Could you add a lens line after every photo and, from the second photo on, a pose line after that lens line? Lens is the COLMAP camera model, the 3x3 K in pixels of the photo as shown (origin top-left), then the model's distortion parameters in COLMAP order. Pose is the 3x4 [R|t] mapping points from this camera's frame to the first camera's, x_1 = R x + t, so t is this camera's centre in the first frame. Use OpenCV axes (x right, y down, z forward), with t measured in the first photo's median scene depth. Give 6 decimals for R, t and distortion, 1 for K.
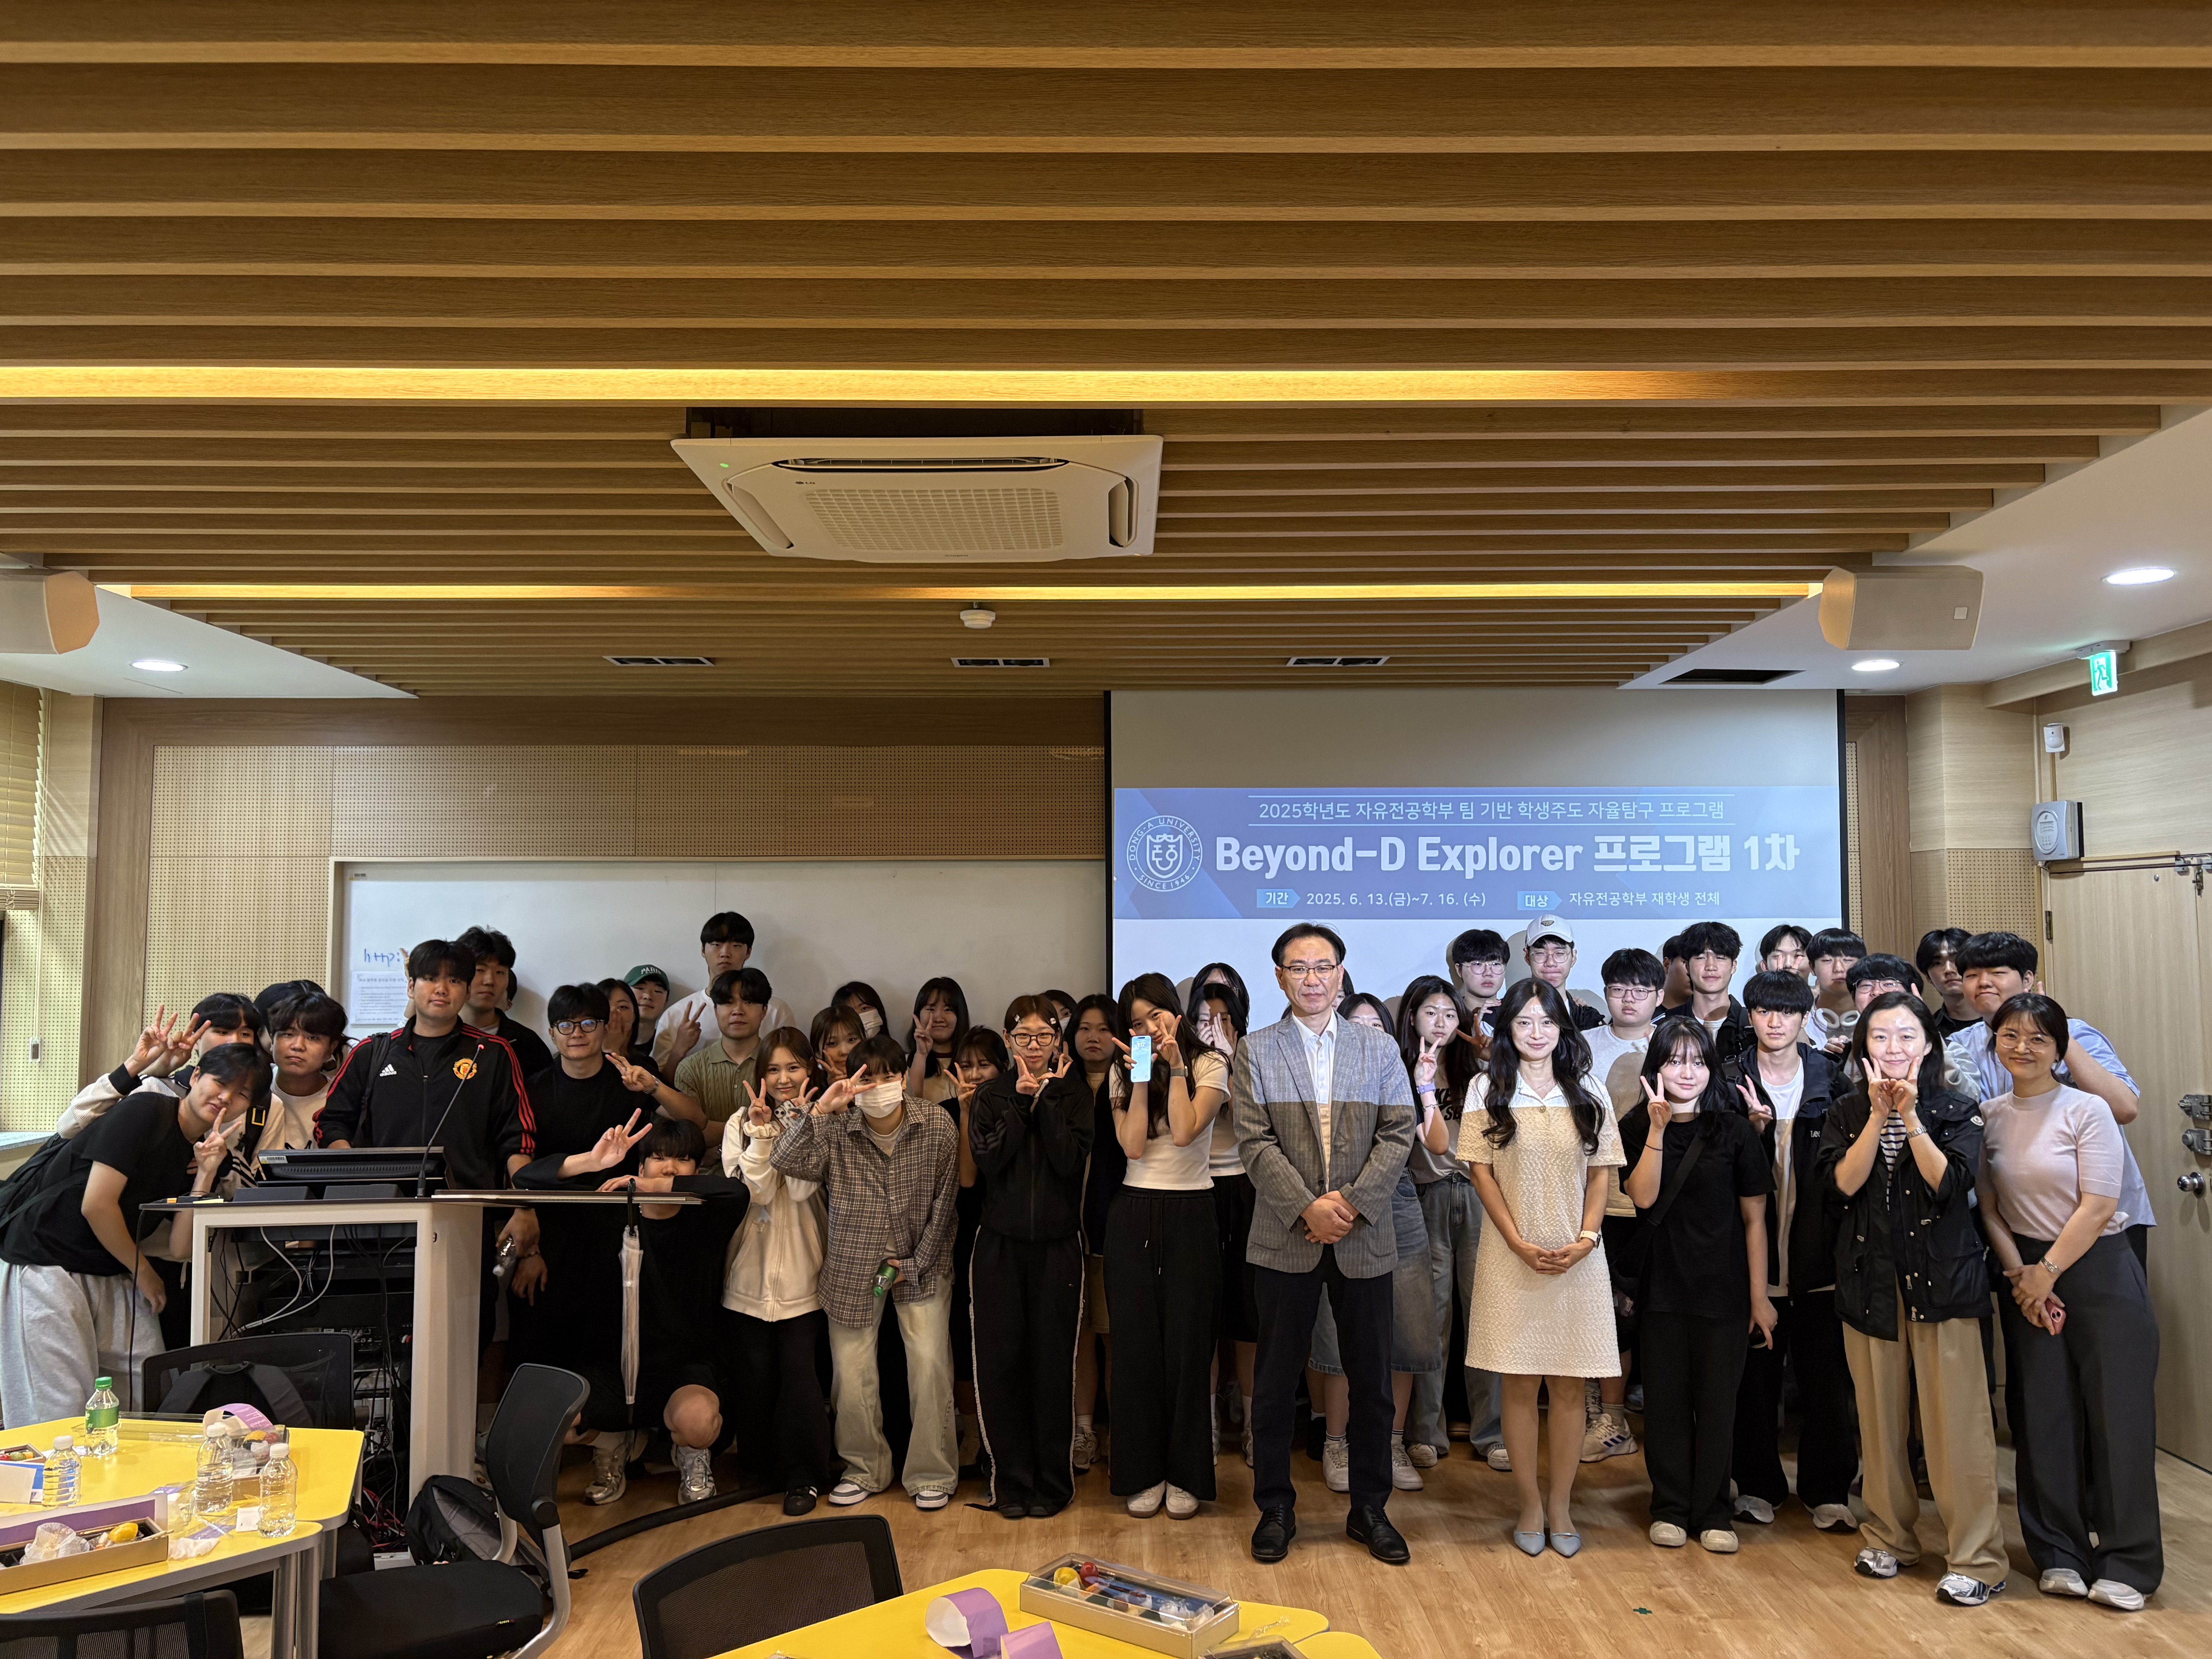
lens RADIAL K [[1687.3, 0, 1108.2], [0, 1687.3, 821.8], [0, 0, 1]] dist [0.015047, 0.006142]
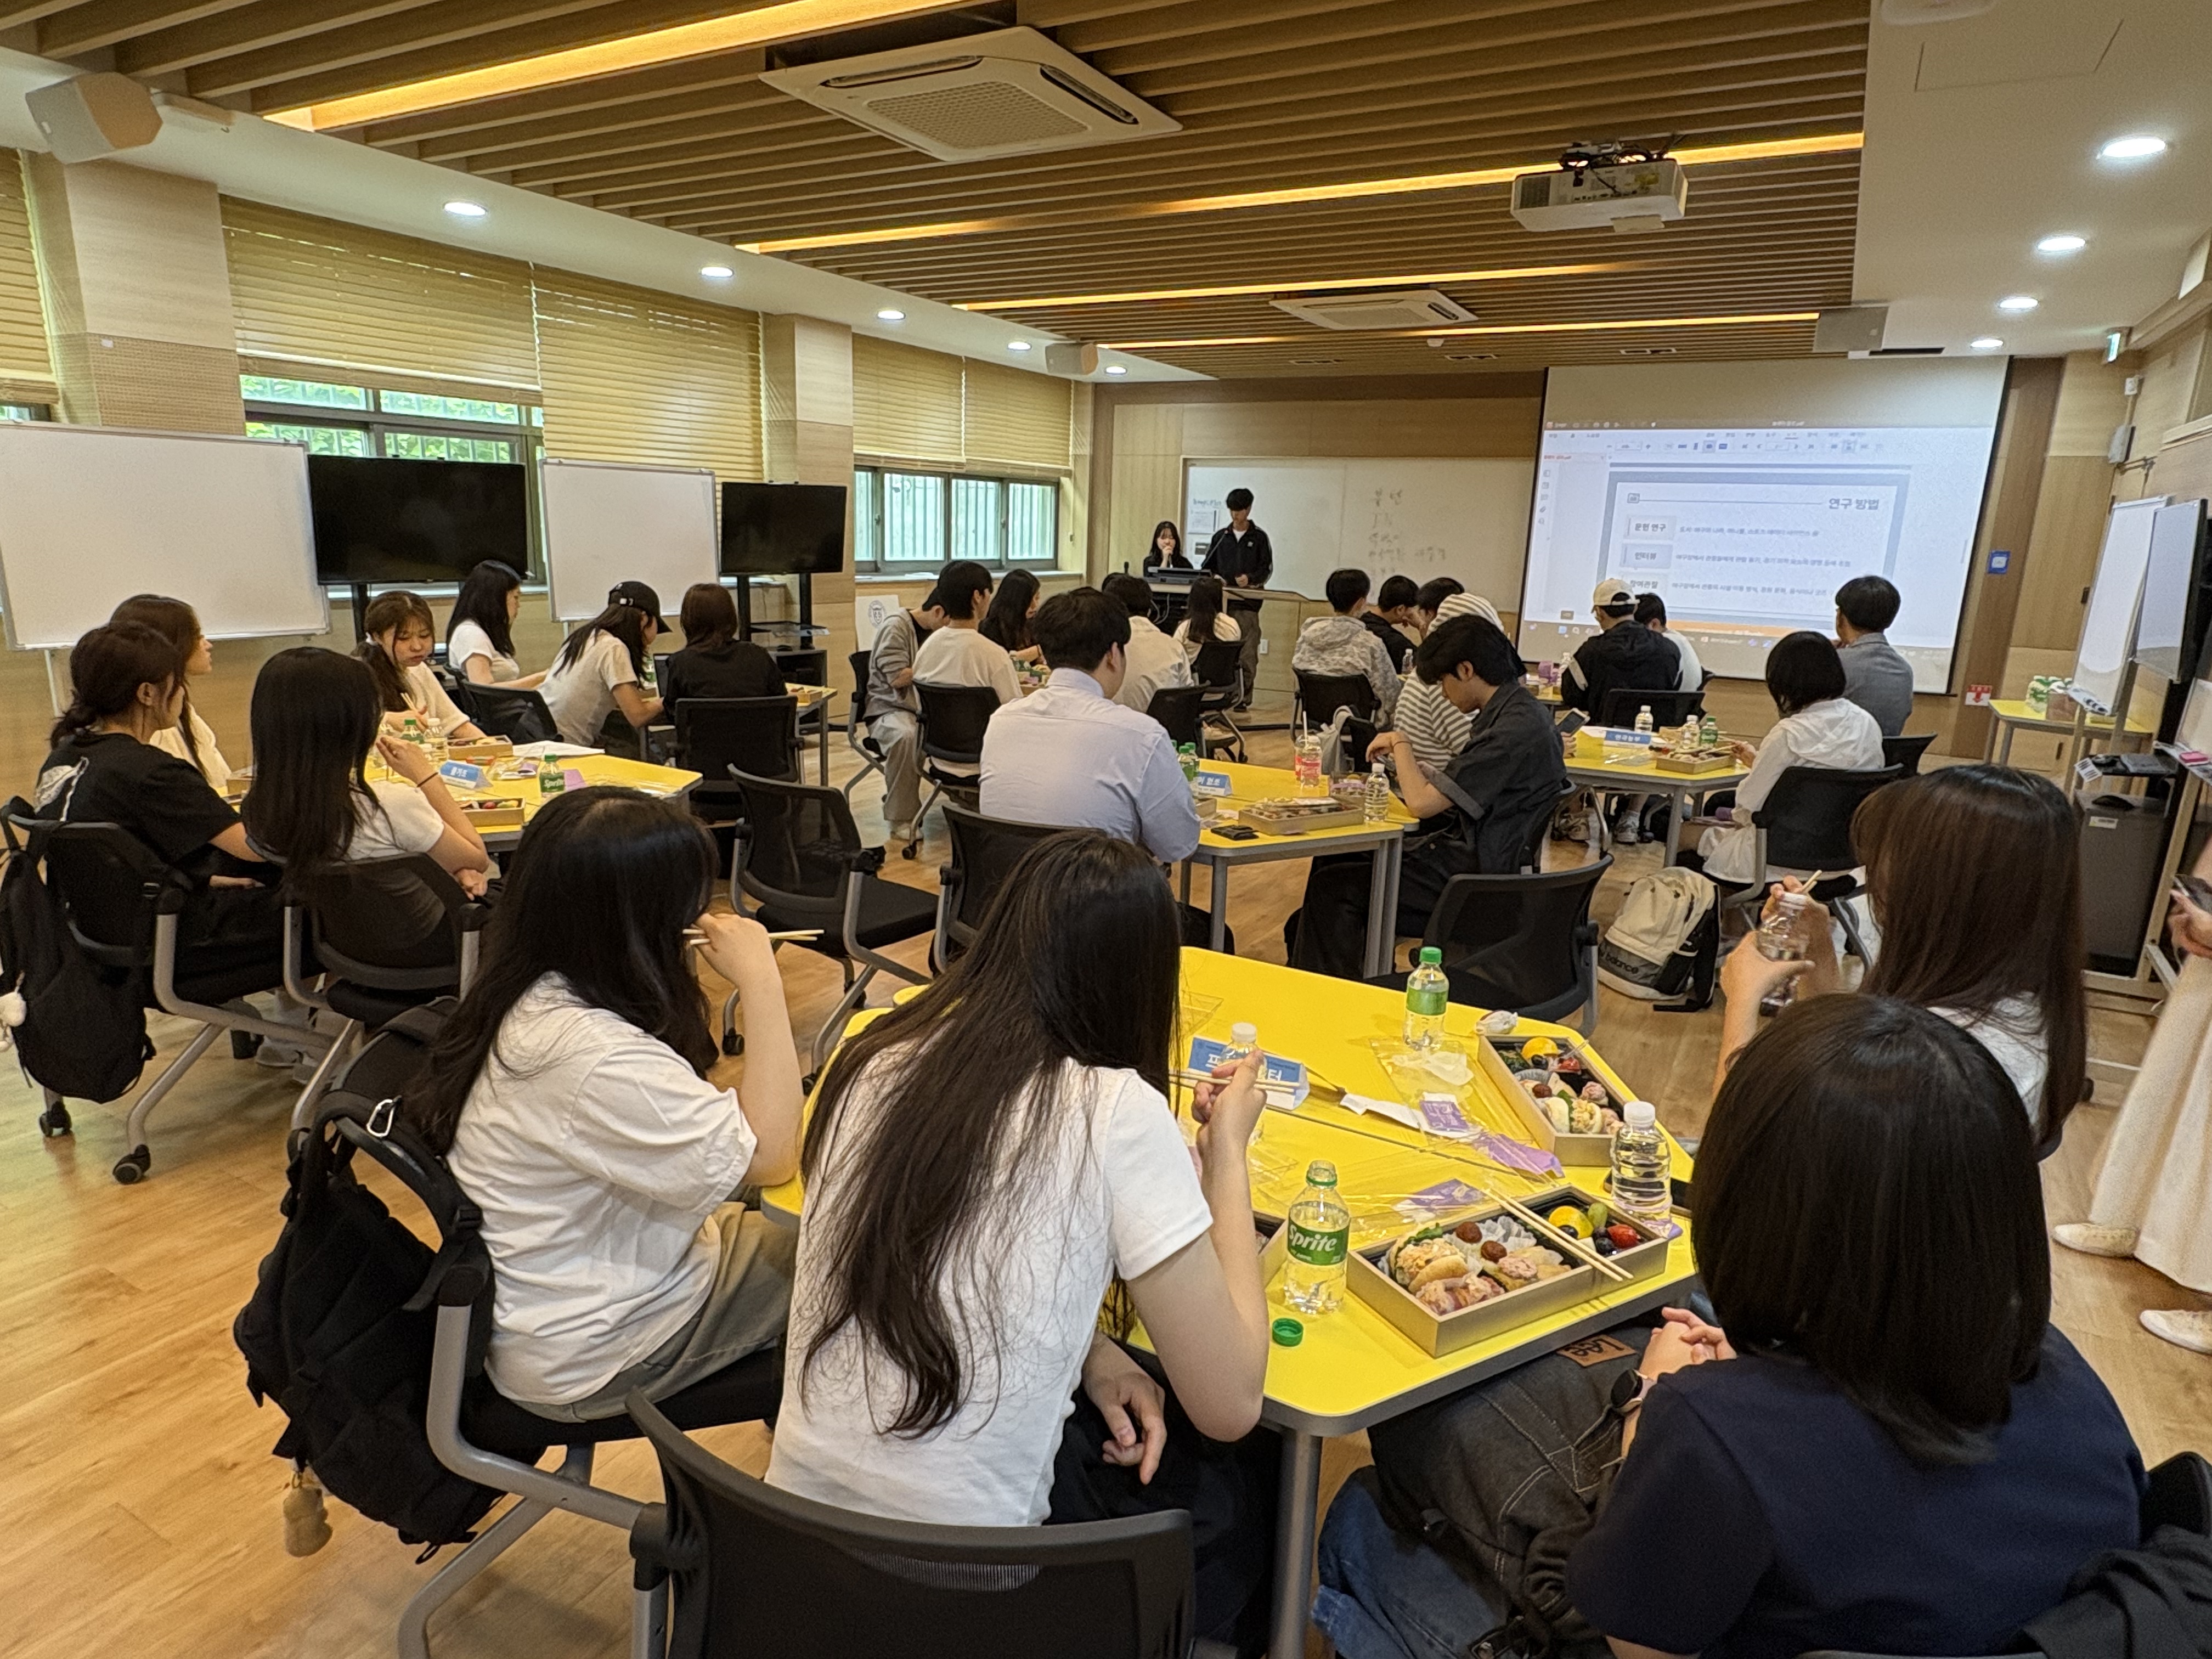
lens RADIAL K [[1274.0, 0, 1108.7], [0, 1274.0, 833.3], [0, 0, 1]] dist [0.001264, 0.000325]
pose [[0.869820, 0.146439, -0.471136, 0.331257], [-0.003223, 0.956602, 0.291381, 0.008051], [0.493359, -0.251930, 0.832543, -0.590294]]
